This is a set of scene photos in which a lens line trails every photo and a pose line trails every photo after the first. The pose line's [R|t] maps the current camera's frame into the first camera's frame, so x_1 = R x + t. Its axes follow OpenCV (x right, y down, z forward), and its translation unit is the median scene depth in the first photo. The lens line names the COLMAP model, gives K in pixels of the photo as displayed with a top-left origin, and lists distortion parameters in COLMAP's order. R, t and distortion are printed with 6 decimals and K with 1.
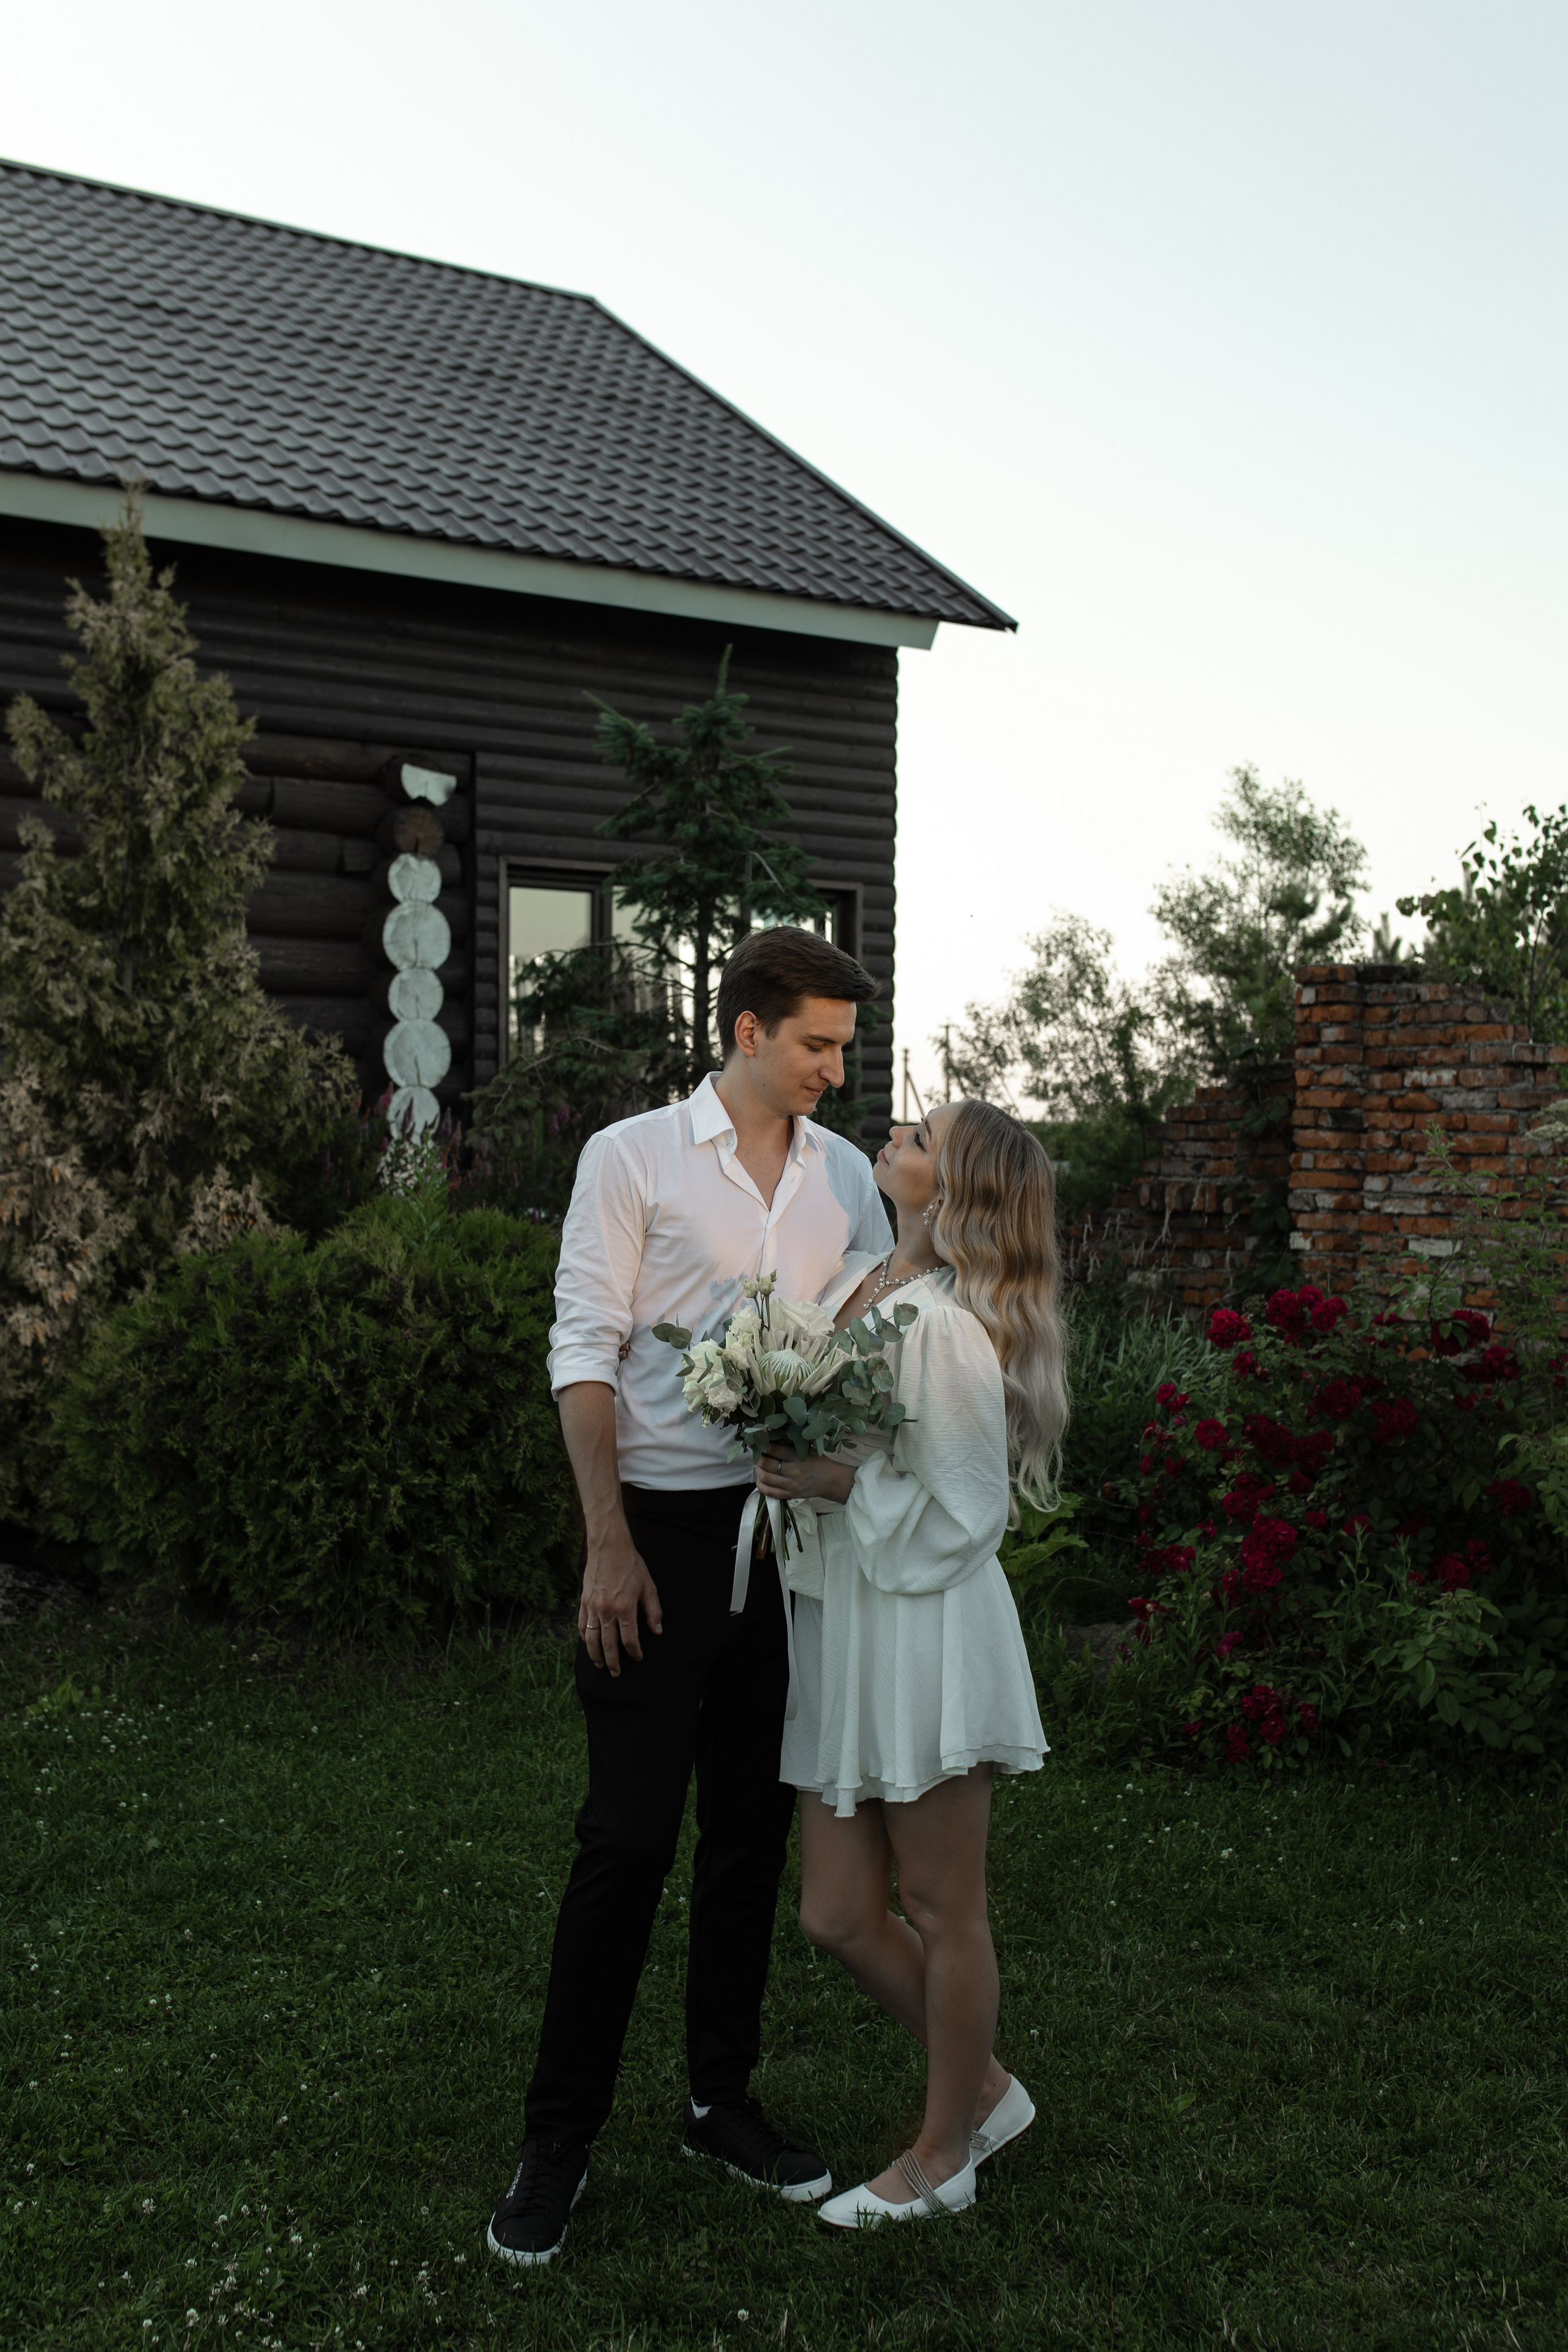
lens RADIAL K [[2302.9, 0, 794.2], [0, 2302.9, 1185.7], [0, 0, 1]] dist [-0.003905, -0.003642]
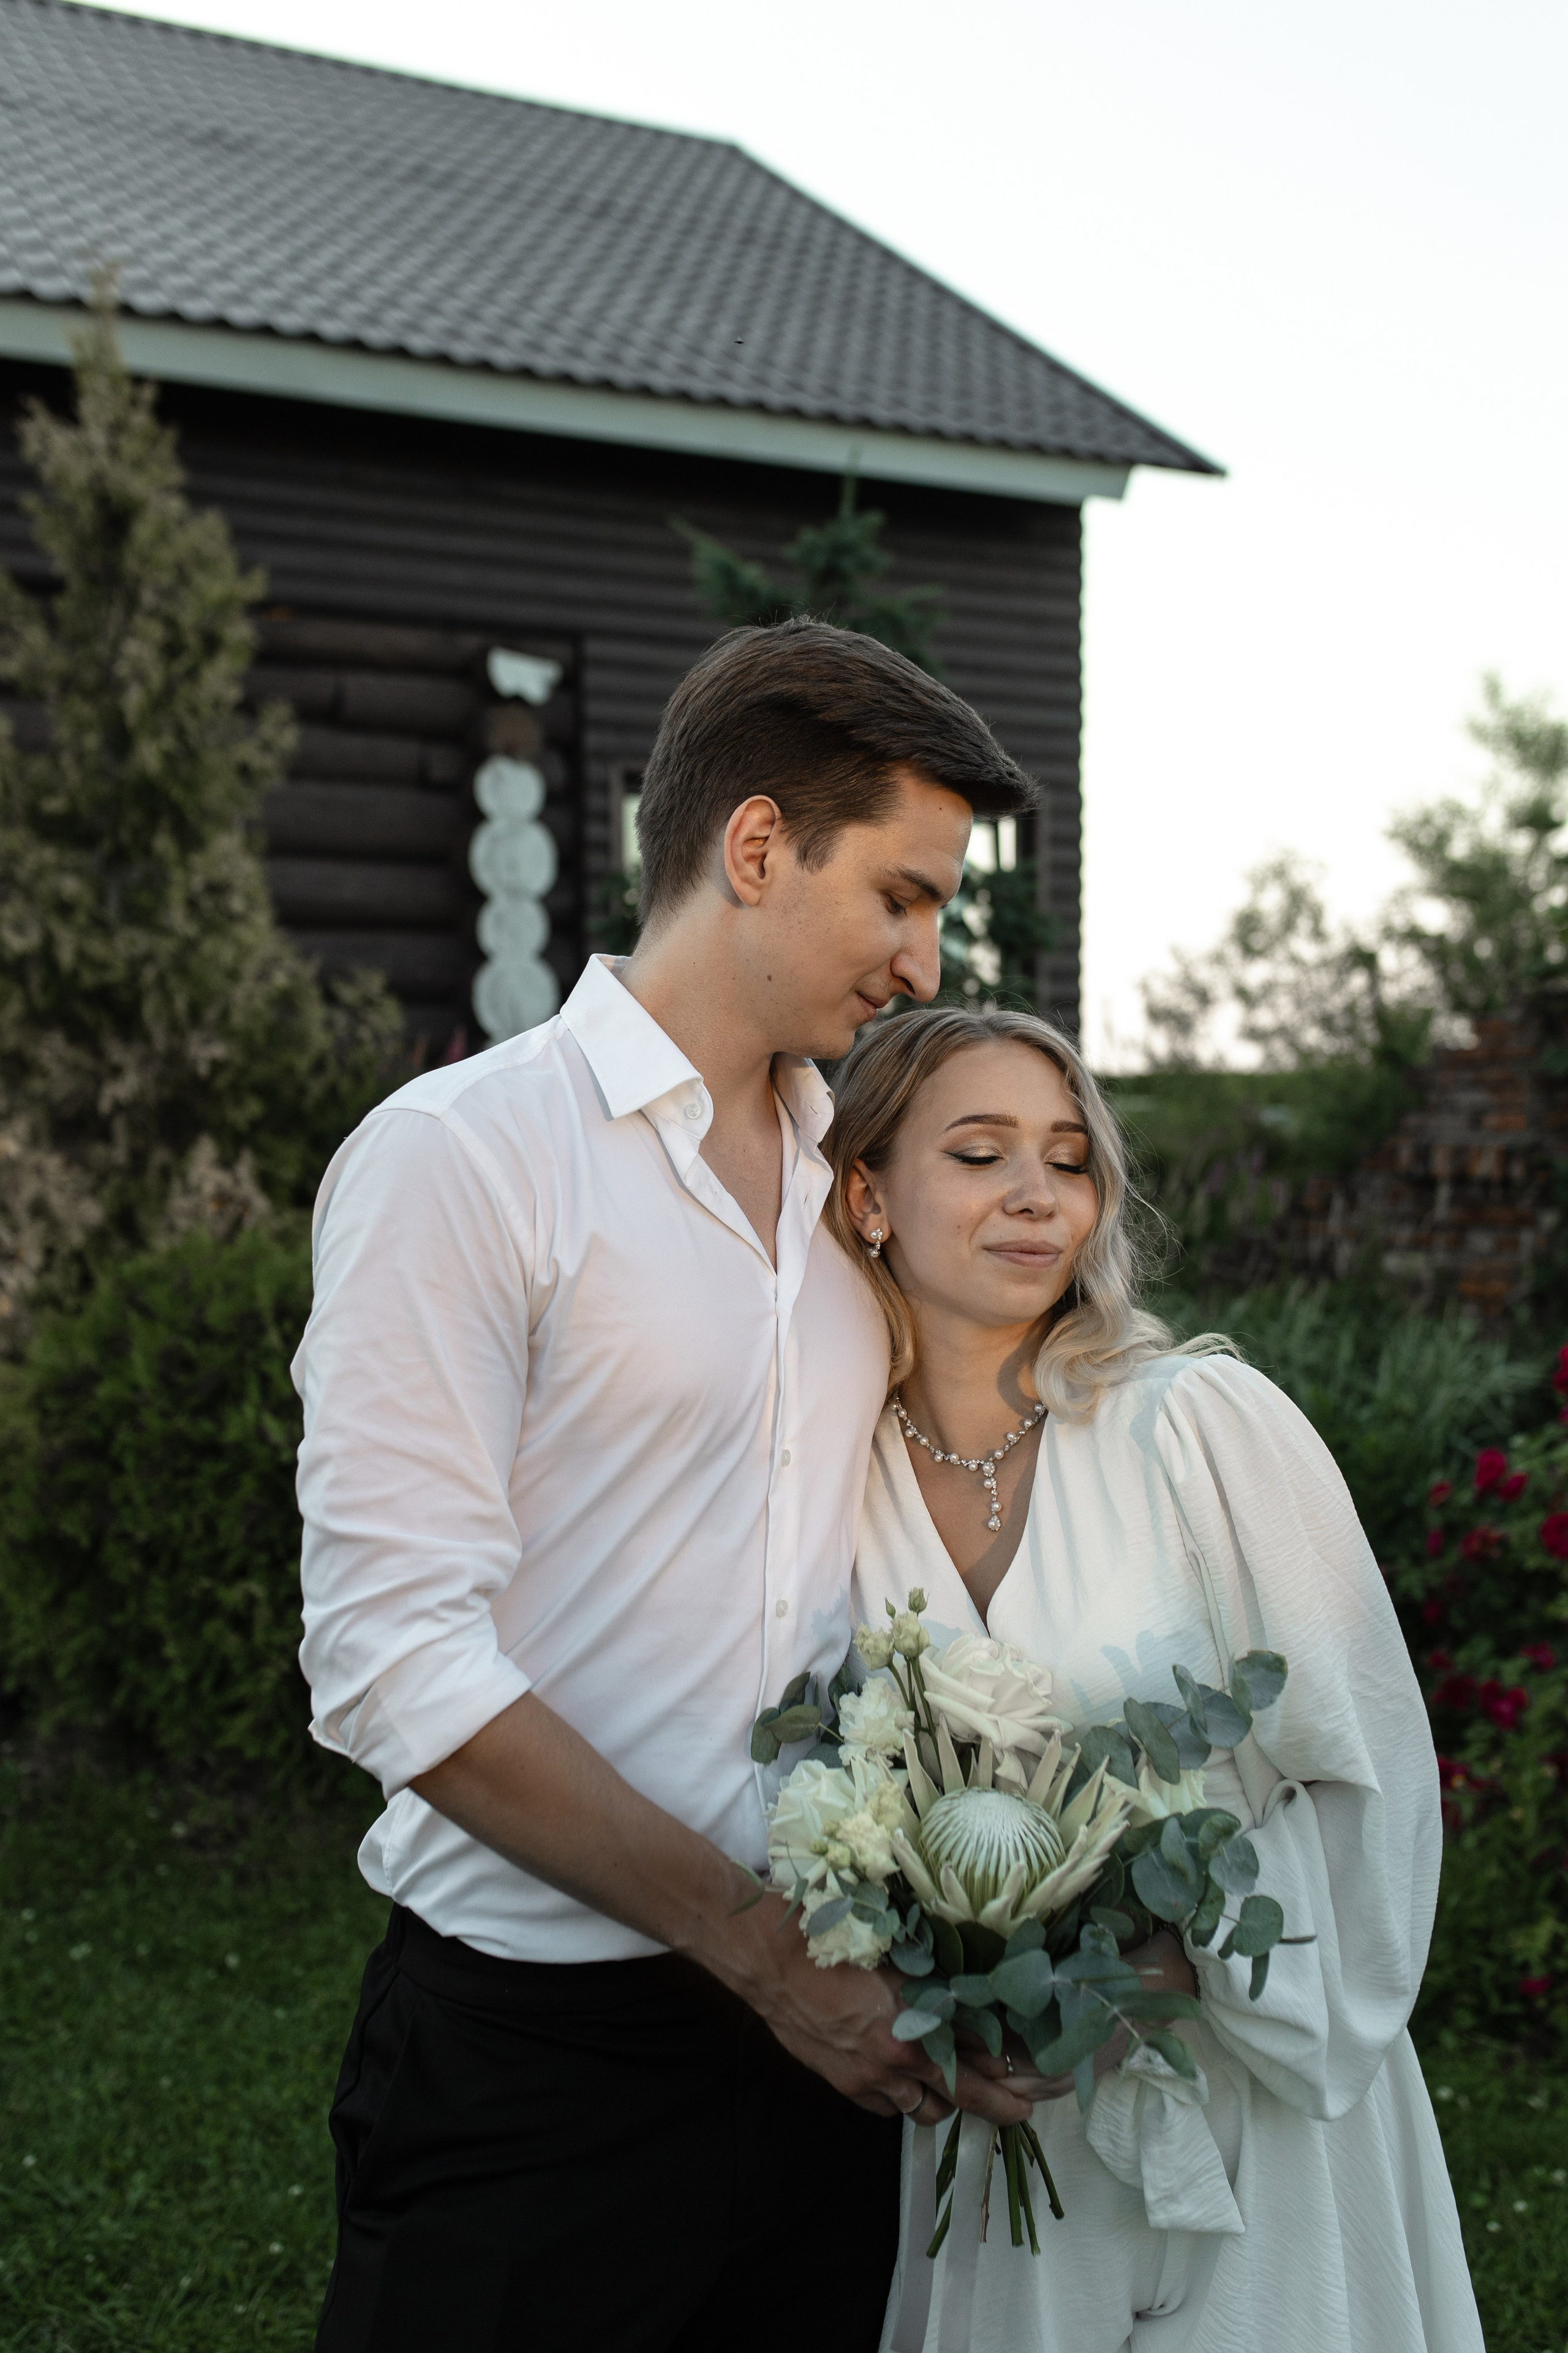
lens RADIAL K [[2303.7, 0, 794.3], [0, 2303.7, 1186.2], [0, 0, 1]] dist [-0.003905, -0.003642]
pose [[0.996185, -0.009648, -0.086728, 0.014509], [0.011435, 0.999732, 0.020131, -0.005199], [0.086510, -0.021046, 0.996029, 0.225233]]
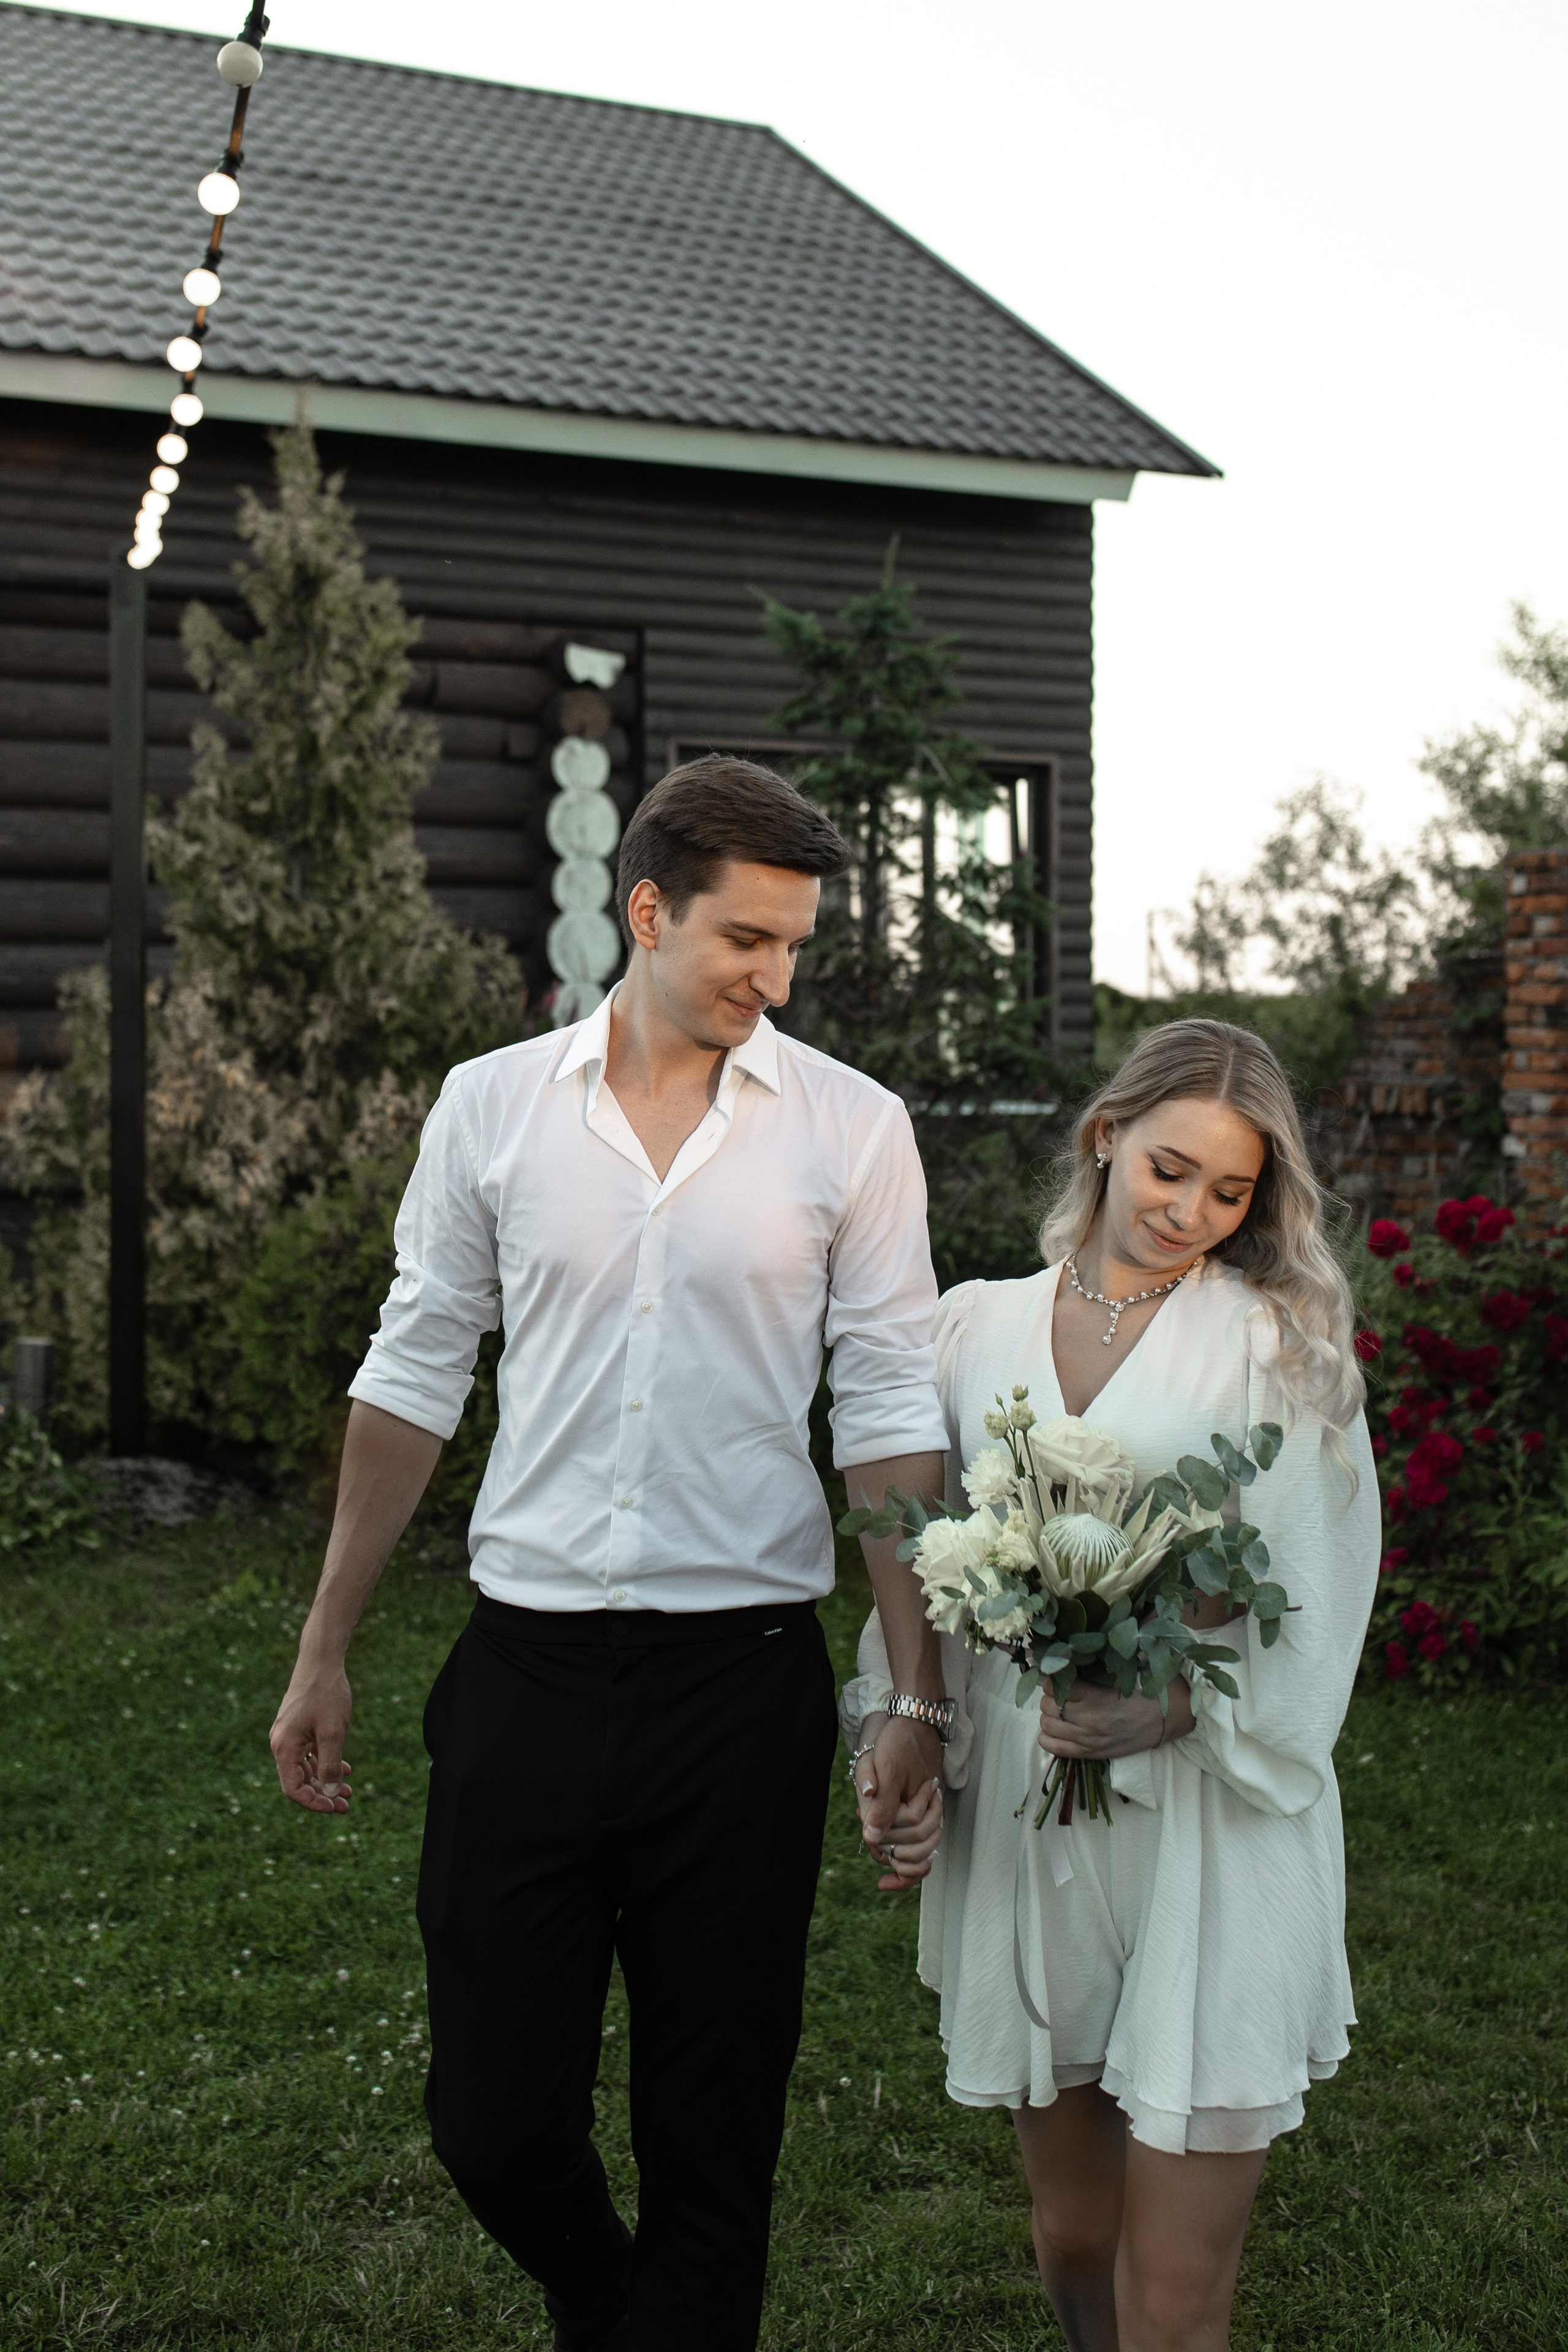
lens RADIAL K [[2675.6, 0, 659.8], [0, 2675.6, 963.0], [0, 0, 1]] dist [-0.008457, 0.010647]
pose [[0.990755, -0.007811, -0.135442, 0.024481], [0.002456, 0.999210, -0.039658, -0.008318], [0.135644, 0.038959, 0.989991, -0.128905]]
